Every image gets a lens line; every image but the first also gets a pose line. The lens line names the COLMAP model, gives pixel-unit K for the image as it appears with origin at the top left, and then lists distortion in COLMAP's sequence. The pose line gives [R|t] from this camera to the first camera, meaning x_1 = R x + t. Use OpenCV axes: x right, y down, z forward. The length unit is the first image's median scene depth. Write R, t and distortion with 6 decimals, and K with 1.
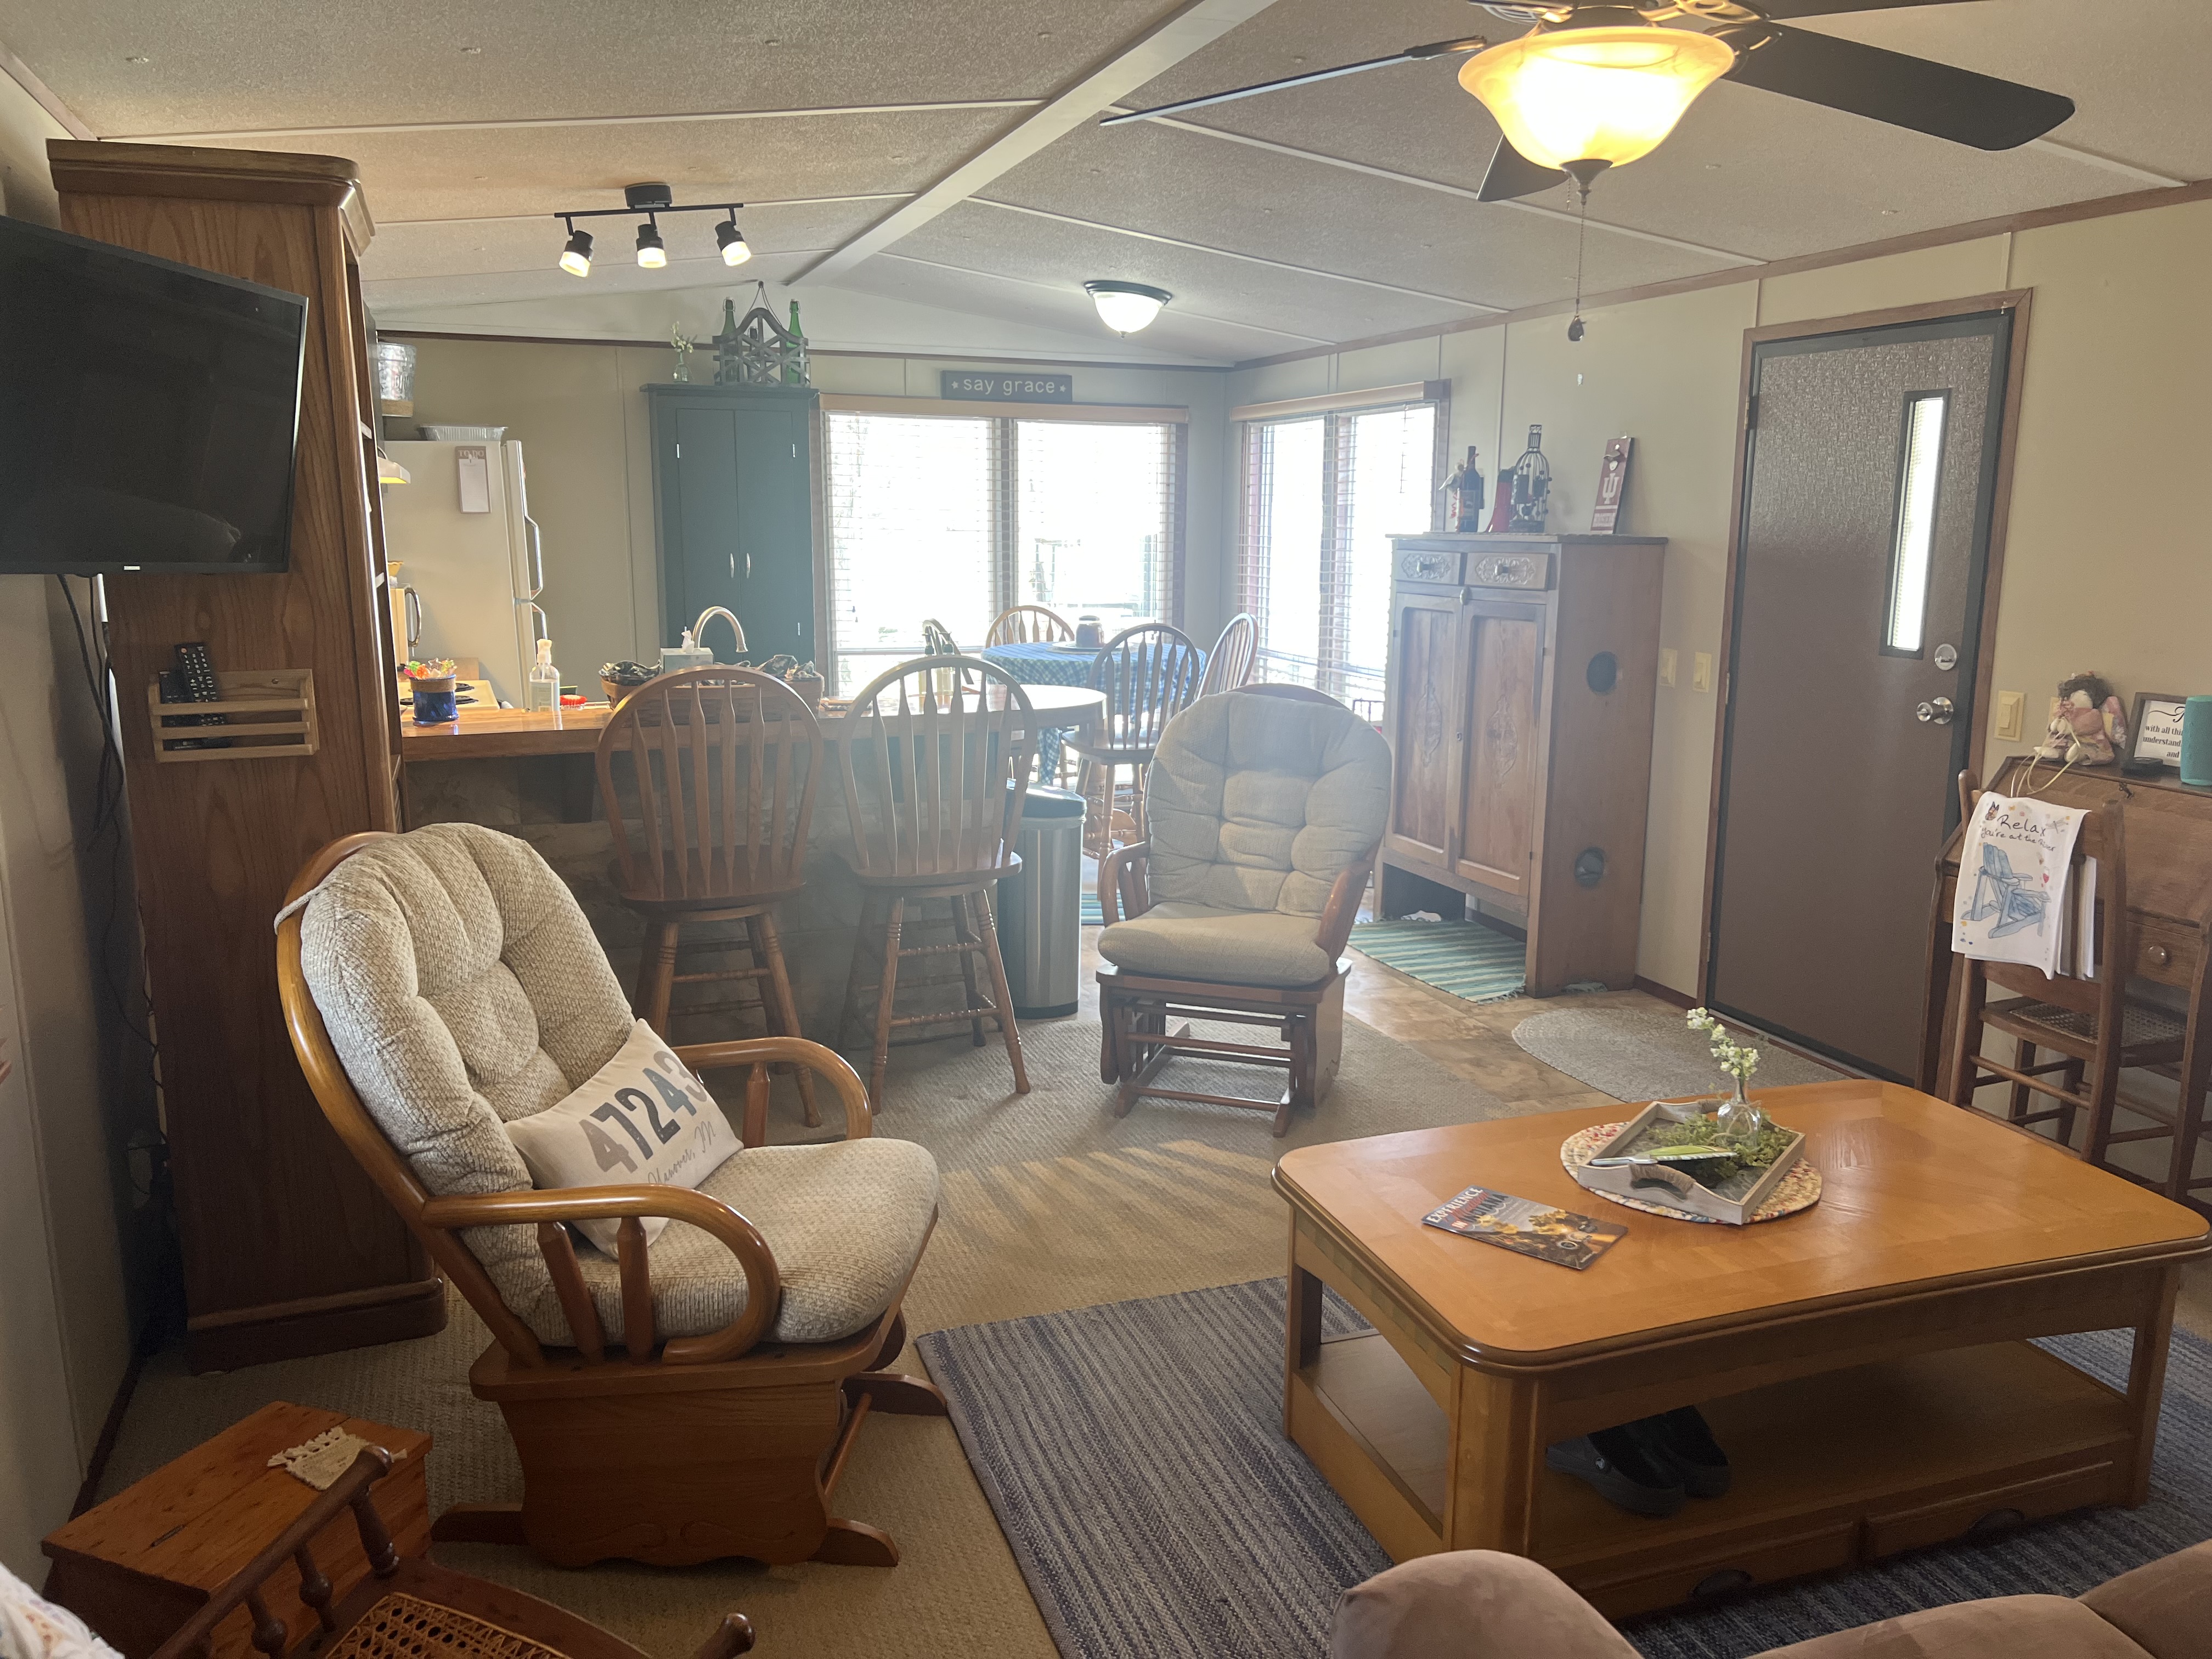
lens RADIAL K [[1646.1, 0, 1108.6], [0, 1646.1, 831.1], [0, 0, 1]] dist [0.041385, -0.043477]
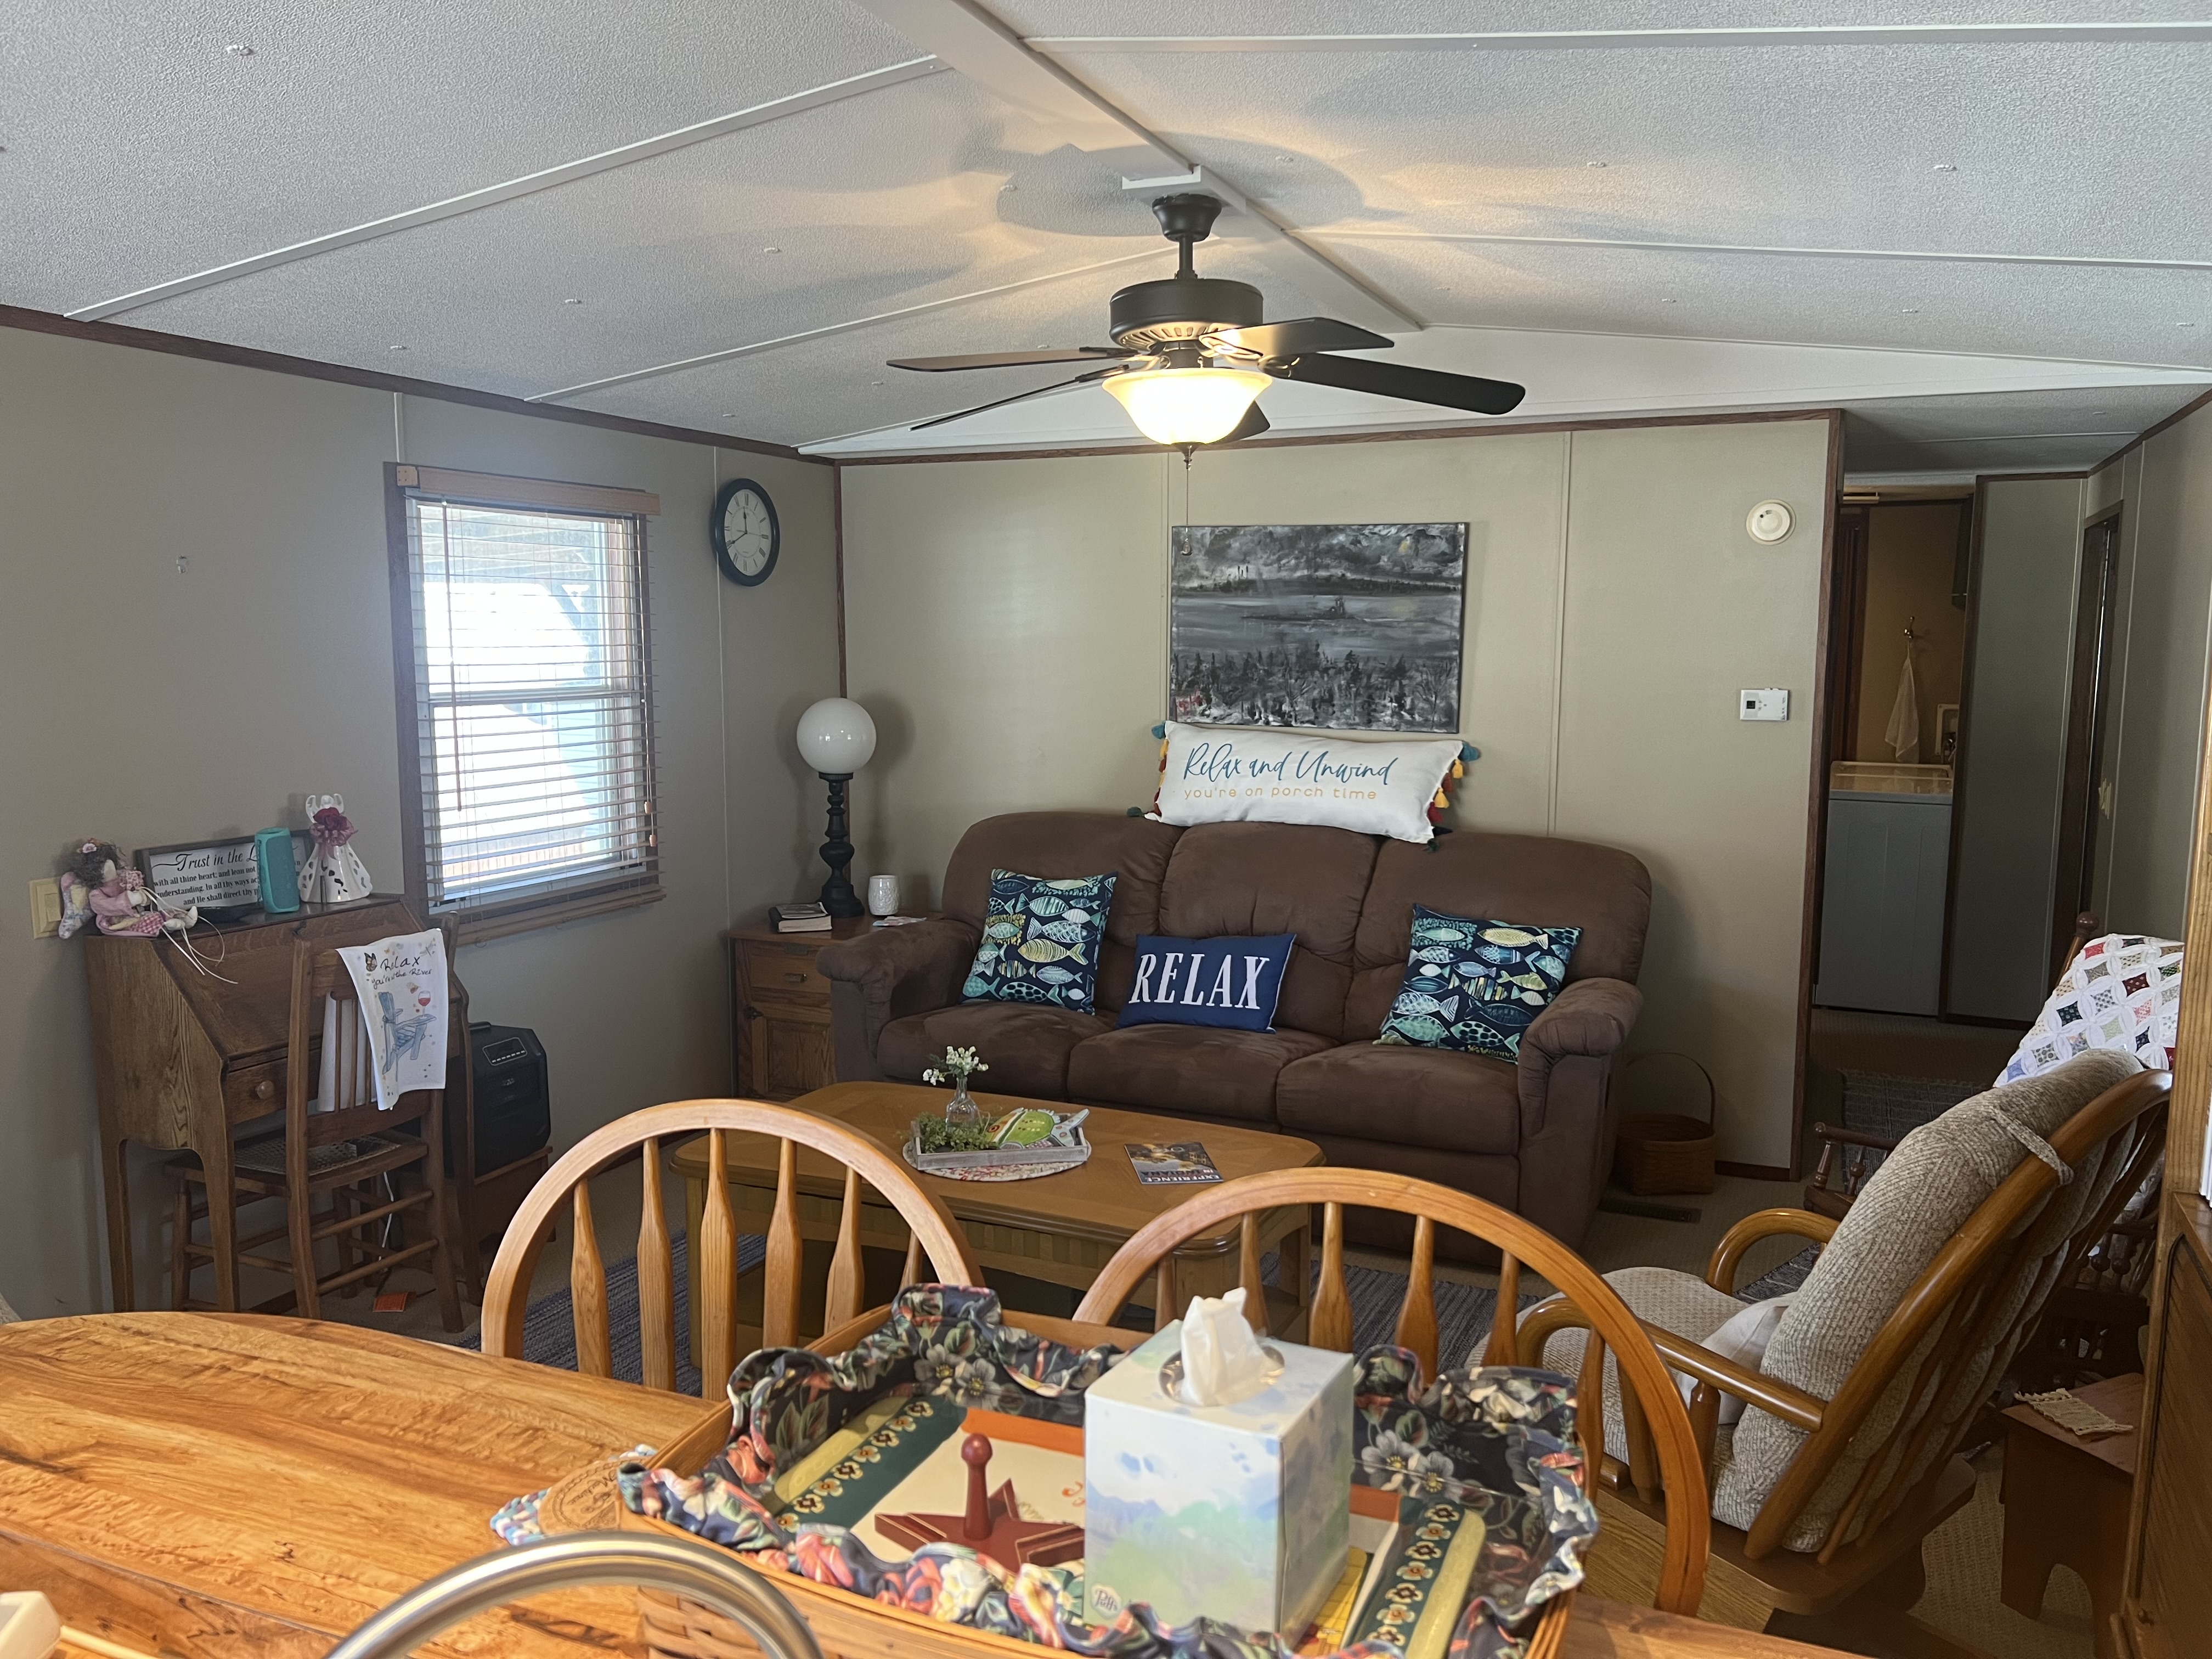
lens RADIAL K [[1646.1, 0, 1106.8], [0, 1646.1, 845.6], [0, 0, 1]] dist [0.041385, -0.043477]
pose [[-0.726210, -0.088821, 0.681711, -0.471963], [0.129962, 0.956001, 0.263004, -0.291602], [-0.675077, 0.279593, -0.682714, 1.408231]]
